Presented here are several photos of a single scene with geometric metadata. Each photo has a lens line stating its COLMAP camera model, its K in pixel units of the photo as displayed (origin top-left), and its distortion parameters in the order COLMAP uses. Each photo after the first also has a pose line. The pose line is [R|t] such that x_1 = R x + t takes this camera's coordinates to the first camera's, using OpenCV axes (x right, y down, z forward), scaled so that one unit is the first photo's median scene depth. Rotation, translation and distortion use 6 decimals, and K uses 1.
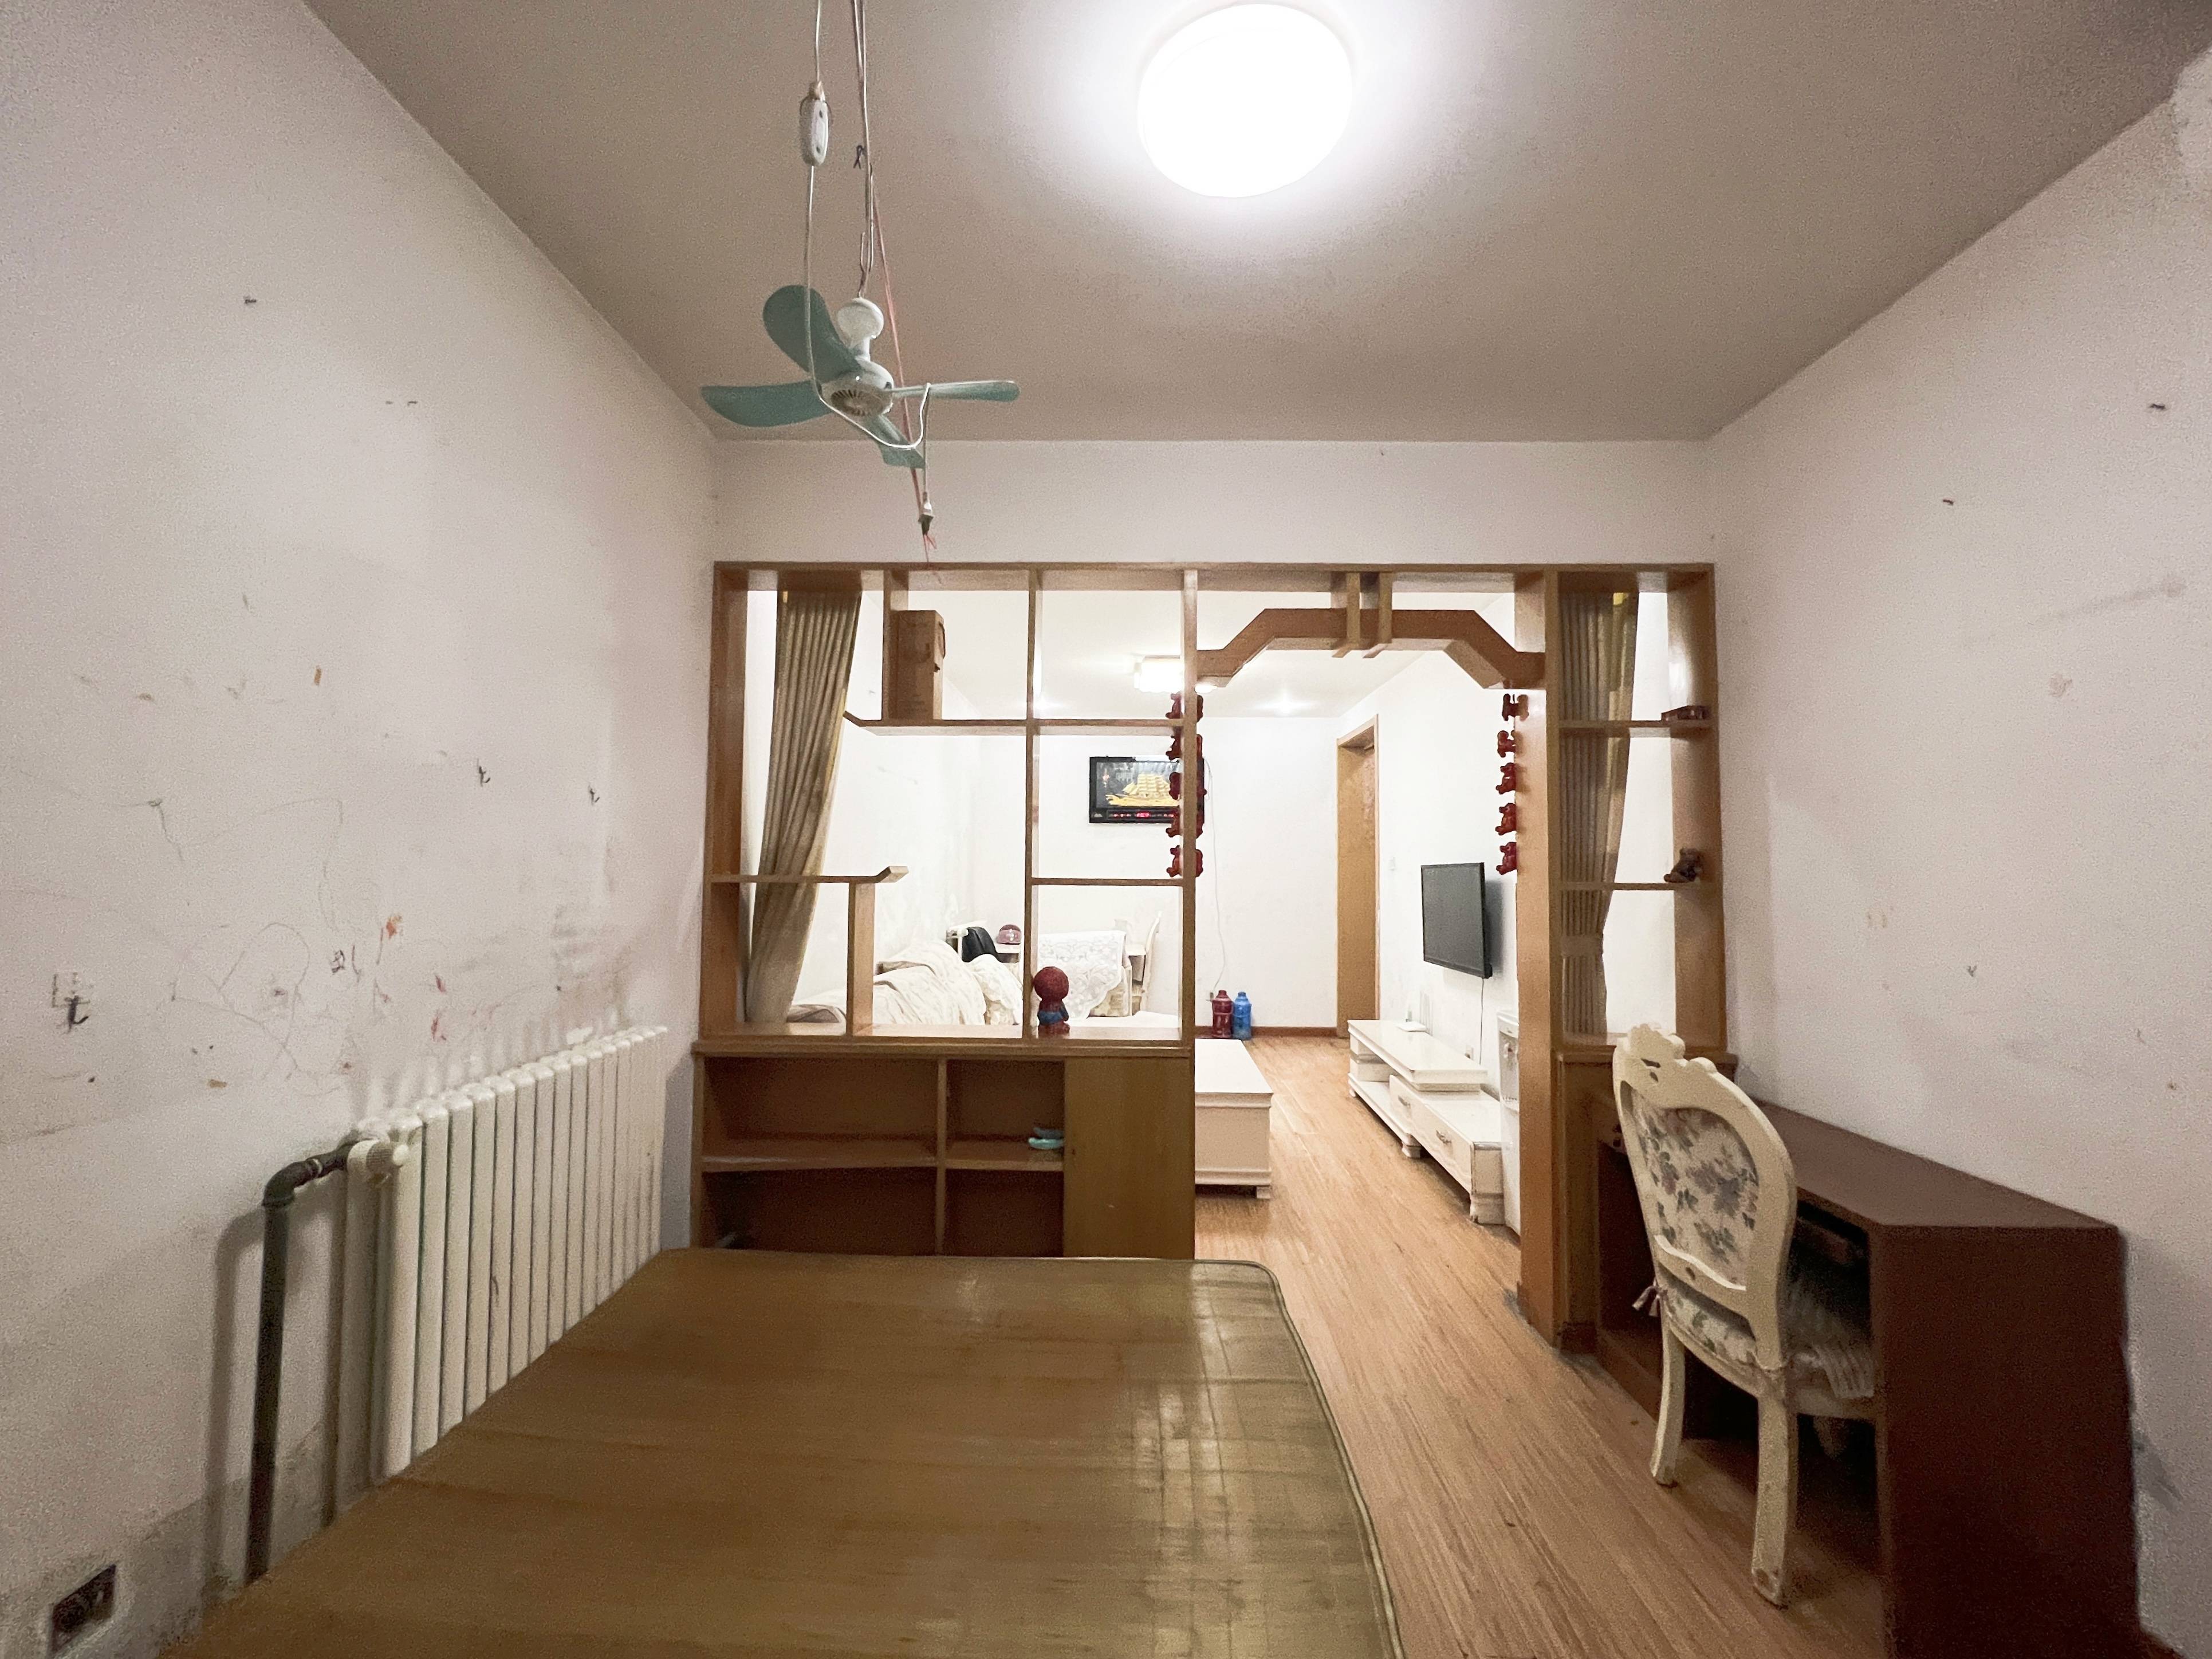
lens RADIAL K [[931.4, 0, 1106.0], [0, 931.4, 829.5], [0, 0, 1]] dist [0.000826, 0.000304]
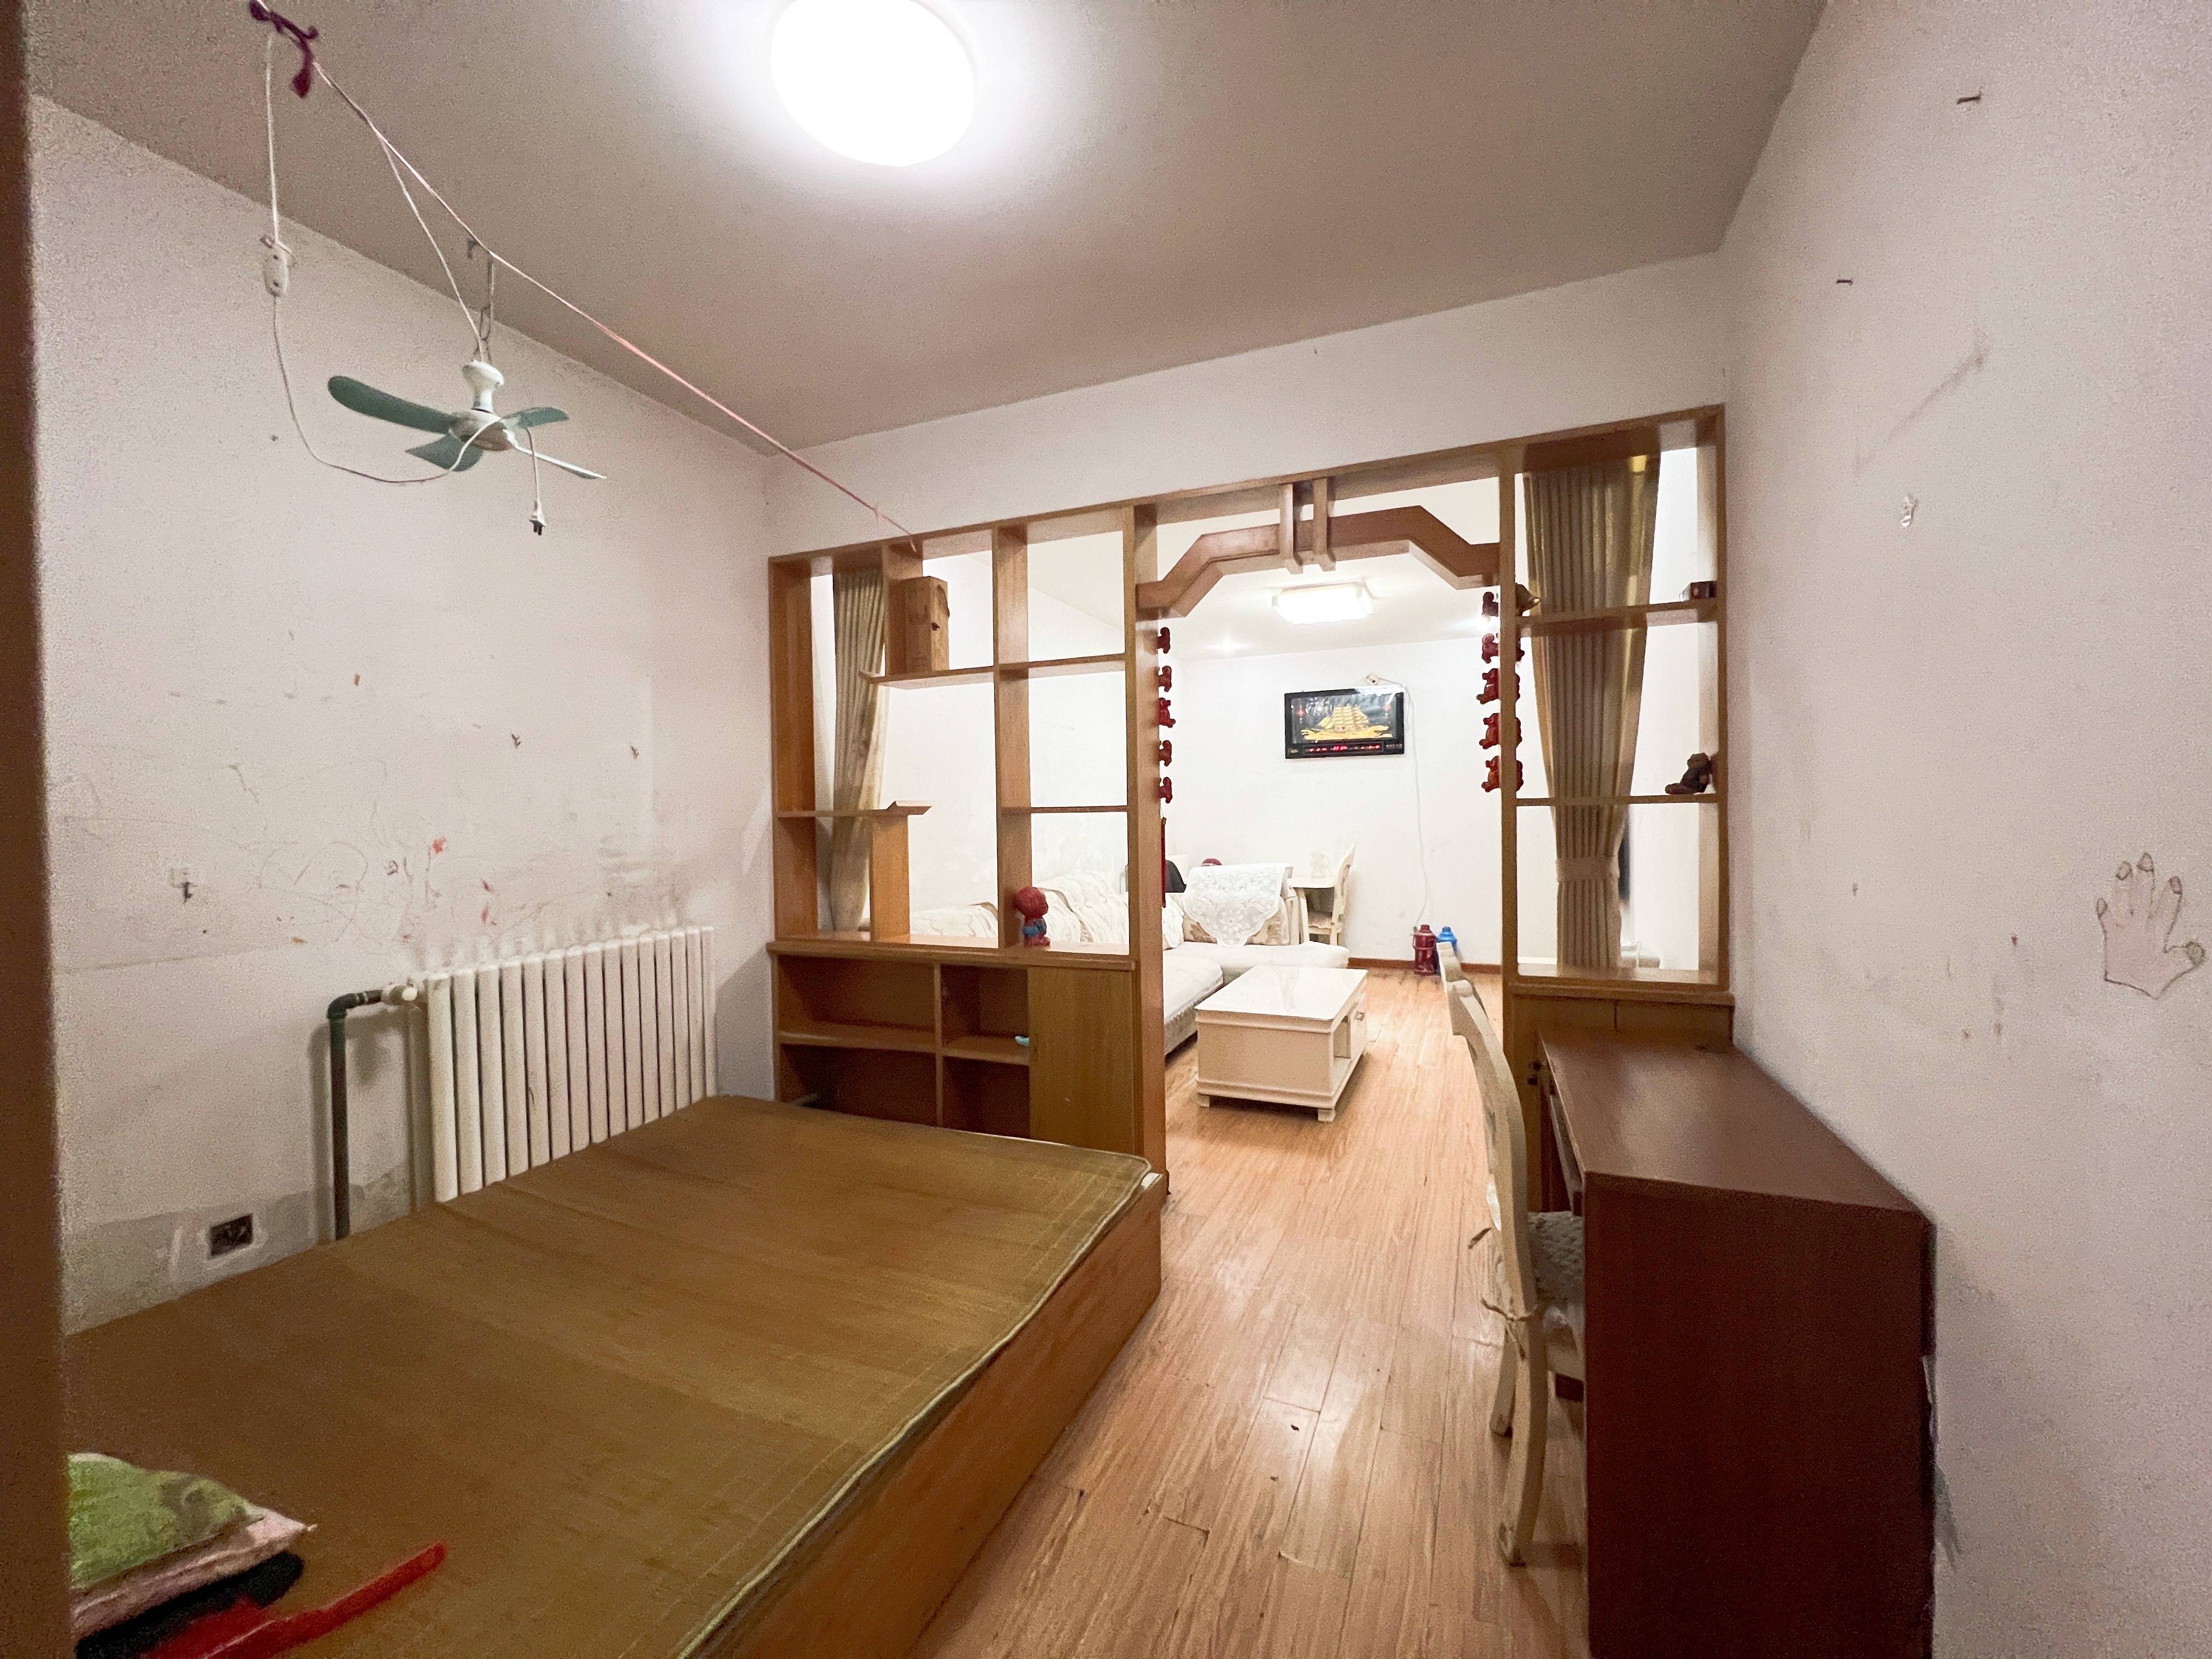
lens RADIAL K [[891.1, 0, 1106.0], [0, 891.1, 829.5], [0, 0, 1]] dist [0.001711, 0.000174]
pose [[0.928531, -0.015715, -0.370921, 0.419201], [0.038775, 0.997745, 0.054793, 0.023693], [0.369223, -0.065259, 0.927047, 0.046495]]
